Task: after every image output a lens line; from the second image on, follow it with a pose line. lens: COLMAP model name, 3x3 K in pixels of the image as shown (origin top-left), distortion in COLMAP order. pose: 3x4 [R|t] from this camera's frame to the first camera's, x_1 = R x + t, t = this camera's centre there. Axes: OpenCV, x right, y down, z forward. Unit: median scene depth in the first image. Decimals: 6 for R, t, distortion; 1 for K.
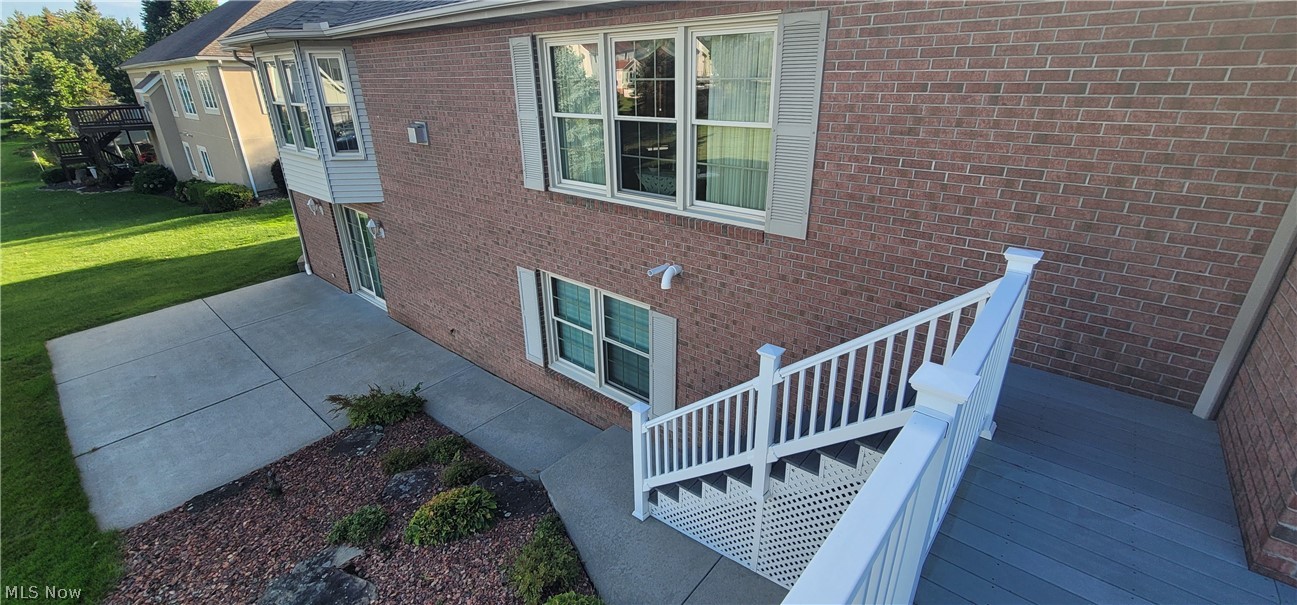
lens RADIAL K [[534.2, 0, 652.2], [0, 534.2, 295.0], [0, 0, 1]] dist [-0.004951, 0.000866]
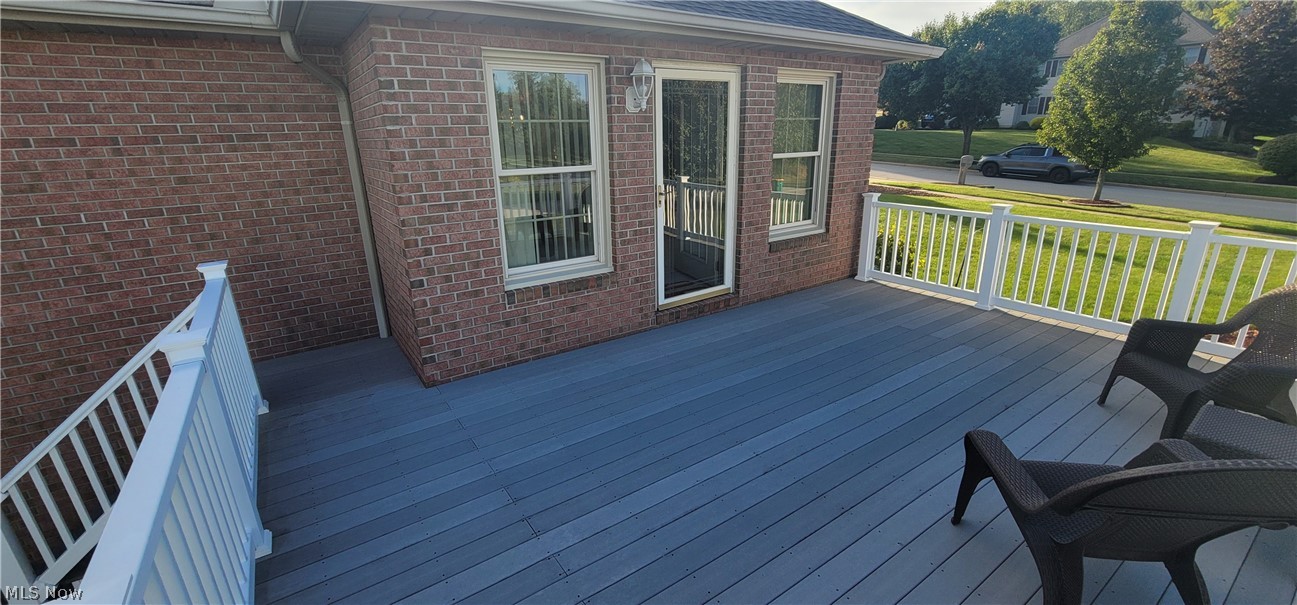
lens RADIAL K [[534.2, 0, 656.0], [0, 534.2, 302.3], [0, 0, 1]] dist [-0.004951, 0.000866]
pose [[0.257401, -0.294165, 0.920441, -0.168792], [0.384138, 0.905186, 0.181866, 0.137774], [-0.886670, 0.306764, 0.345996, -0.261688]]
